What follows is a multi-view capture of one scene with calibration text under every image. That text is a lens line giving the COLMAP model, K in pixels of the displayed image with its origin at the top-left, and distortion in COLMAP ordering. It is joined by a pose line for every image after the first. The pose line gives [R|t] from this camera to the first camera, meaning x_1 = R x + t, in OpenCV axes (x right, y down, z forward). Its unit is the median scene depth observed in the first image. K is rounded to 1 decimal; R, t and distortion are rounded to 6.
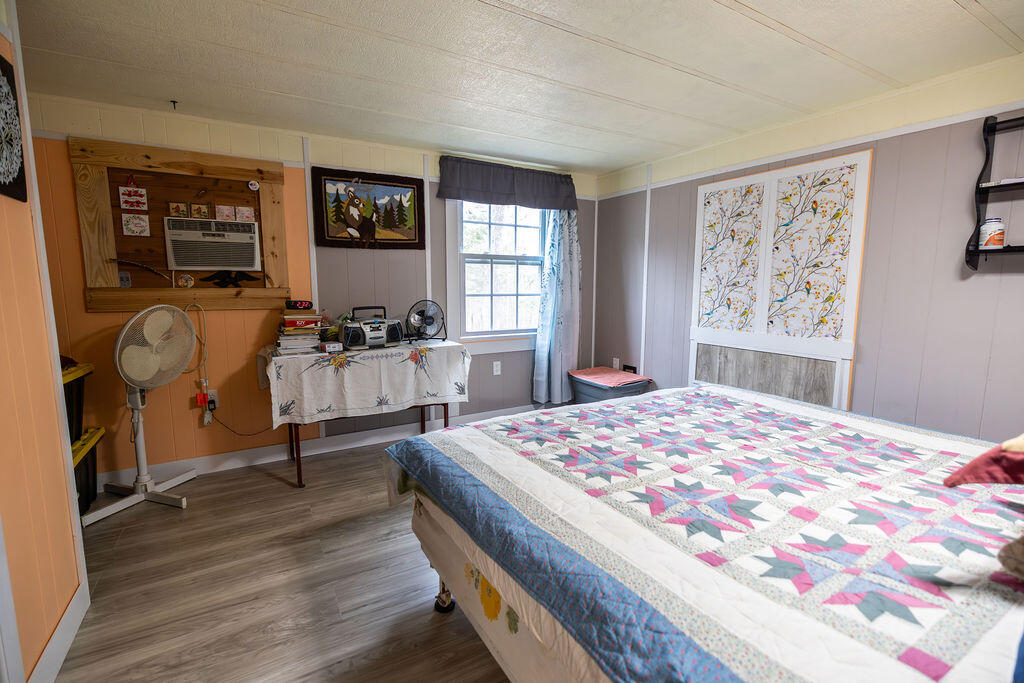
lens RADIAL K [[428.6, 0, 512.2], [0, 428.6, 337.0], [0, 0, 1]] dist [0.000861, 0.000156]
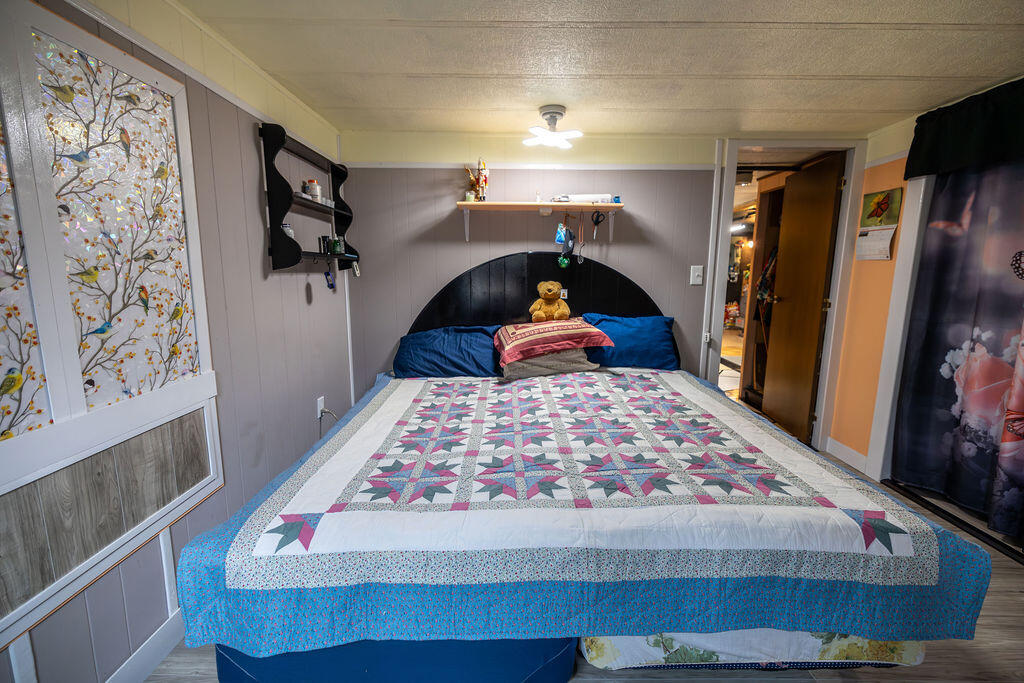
lens RADIAL K [[428.6, 0, 512.2], [0, 428.6, 337.0], [0, 0, 1]] dist [0.000861, 0.000156]
pose [[-0.867549, -0.084800, 0.490069, 0.032442], [0.054031, 0.963455, 0.262363, -0.182640], [-0.494408, 0.254092, -0.831263, 1.227412]]
